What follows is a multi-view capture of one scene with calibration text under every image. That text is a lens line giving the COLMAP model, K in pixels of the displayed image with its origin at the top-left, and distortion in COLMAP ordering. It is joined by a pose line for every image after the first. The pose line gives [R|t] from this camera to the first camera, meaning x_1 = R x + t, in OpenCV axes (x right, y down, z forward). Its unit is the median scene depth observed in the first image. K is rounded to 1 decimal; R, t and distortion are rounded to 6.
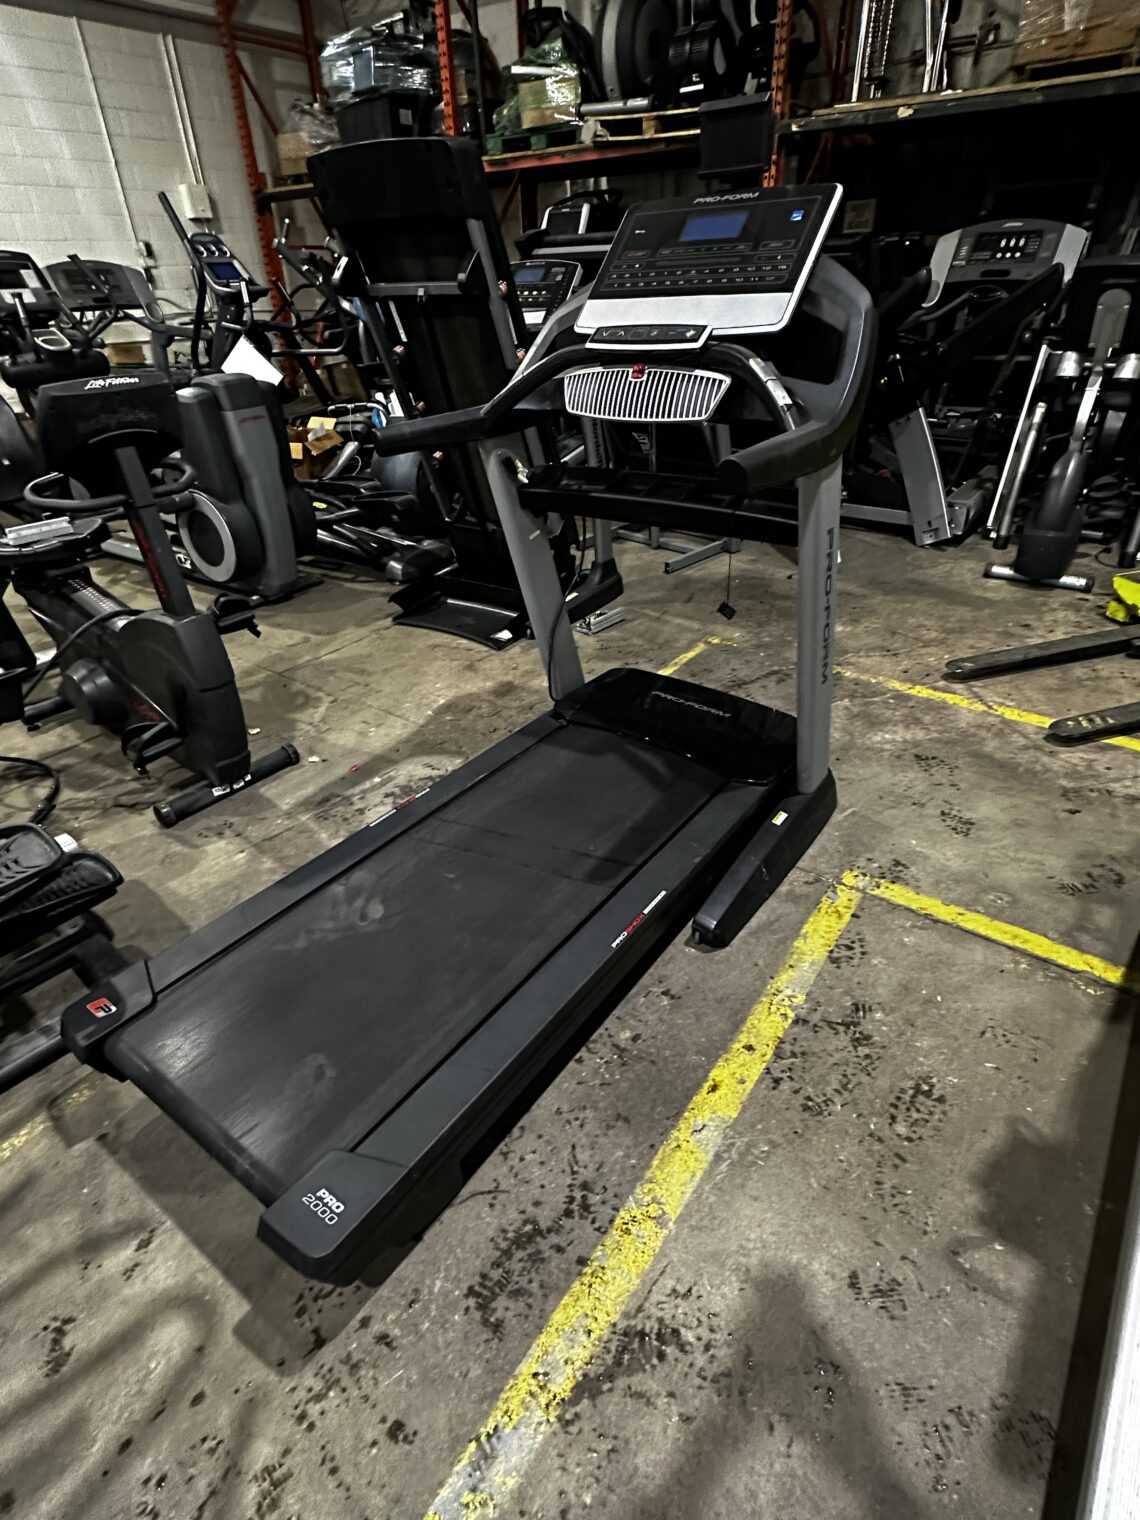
lens RADIAL K [[787.6, 0, 568.1], [0, 787.6, 763.2], [0, 0, 1]] dist [-0.002720, 0.000267]
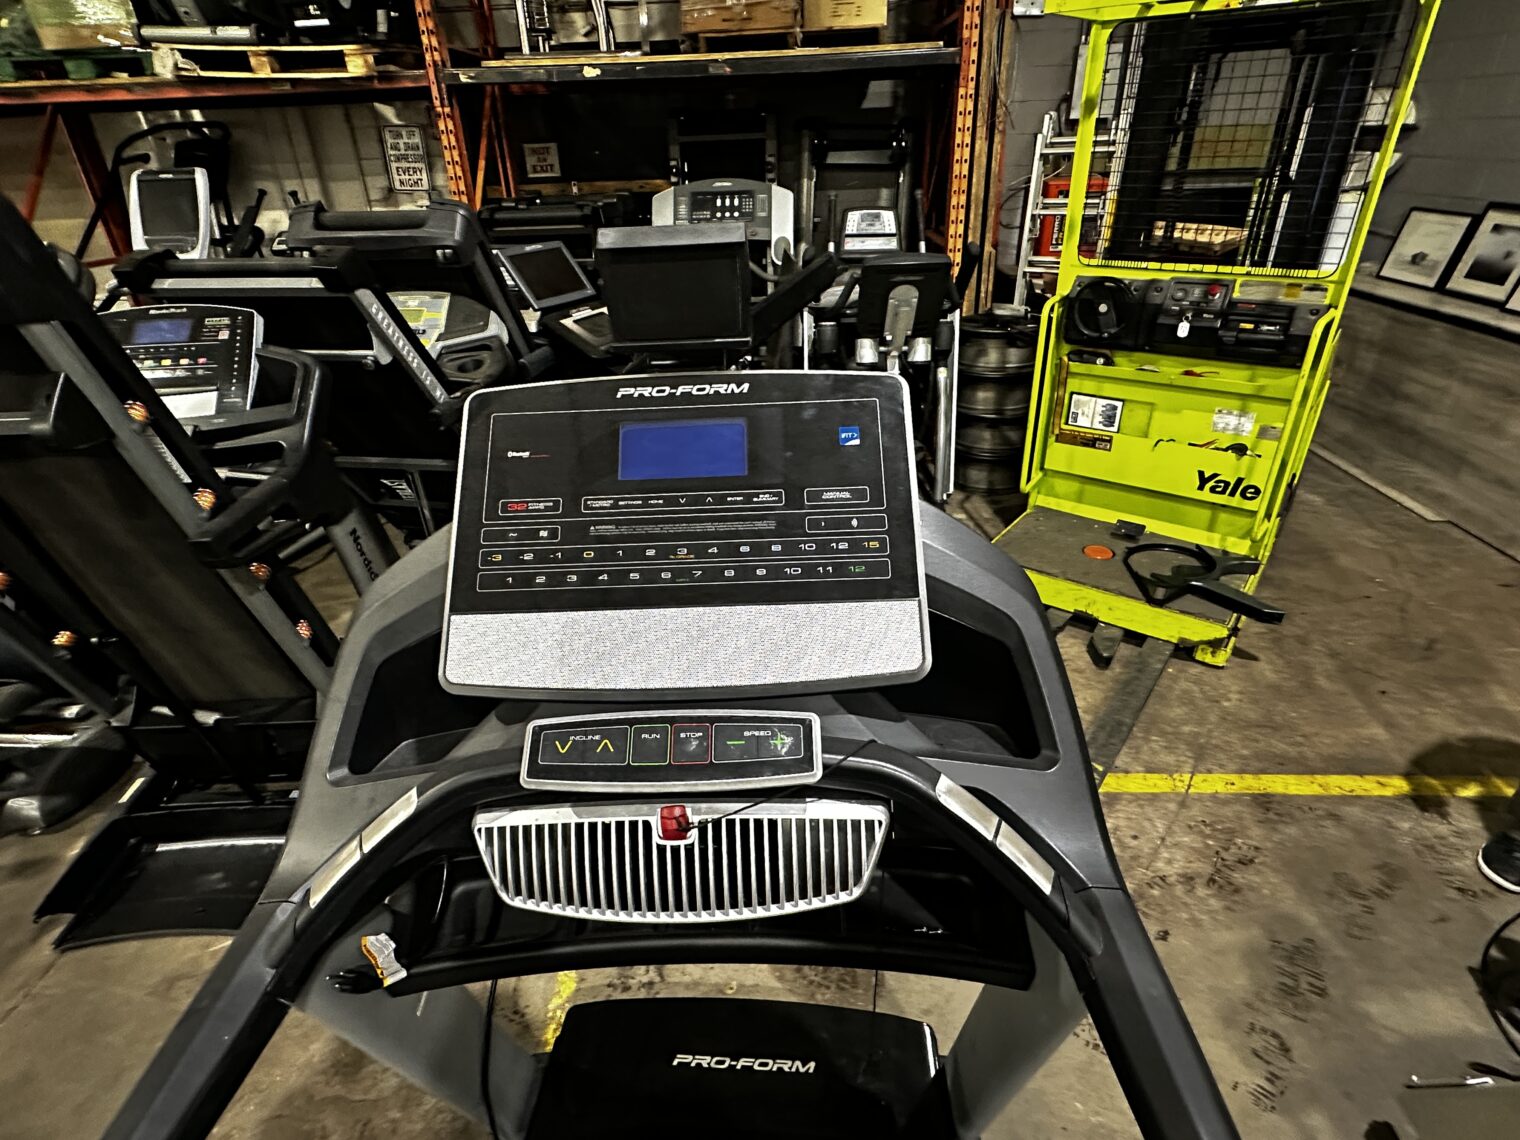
lens RADIAL K [[787.6, 0, 757.6], [0, 787.6, 577.8], [0, 0, 1]] dist [-0.002720, 0.000267]
pose [[0.820523, -0.274420, 0.501433, -0.020953], [0.308022, 0.951235, 0.016550, -0.222378], [-0.481522, 0.140873, 0.865038, 0.202412]]
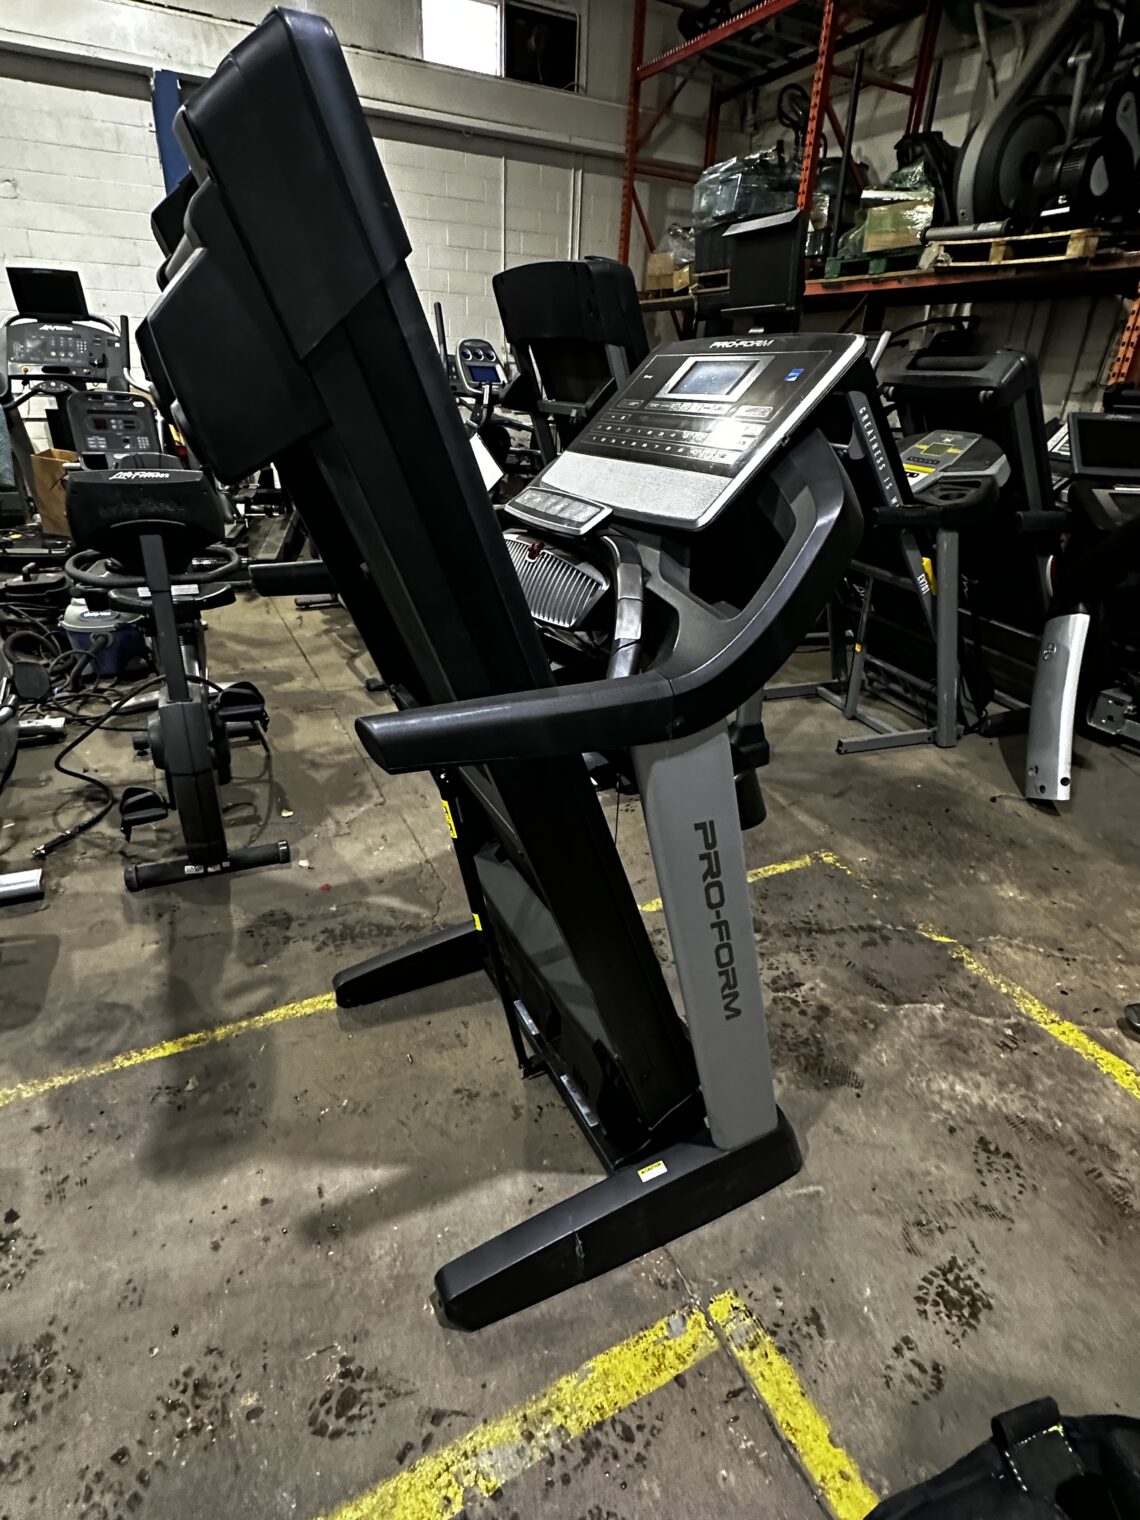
lens RADIAL K [[787.6, 0, 564.8], [0, 787.6, 762.4], [0, 0, 1]] dist [-0.002720, 0.000267]
pose [[0.889636, 0.257500, -0.377150, 0.162664], [-0.294447, 0.954713, -0.042720, -0.098724], [0.349069, 0.149056, 0.925167, 0.119193]]
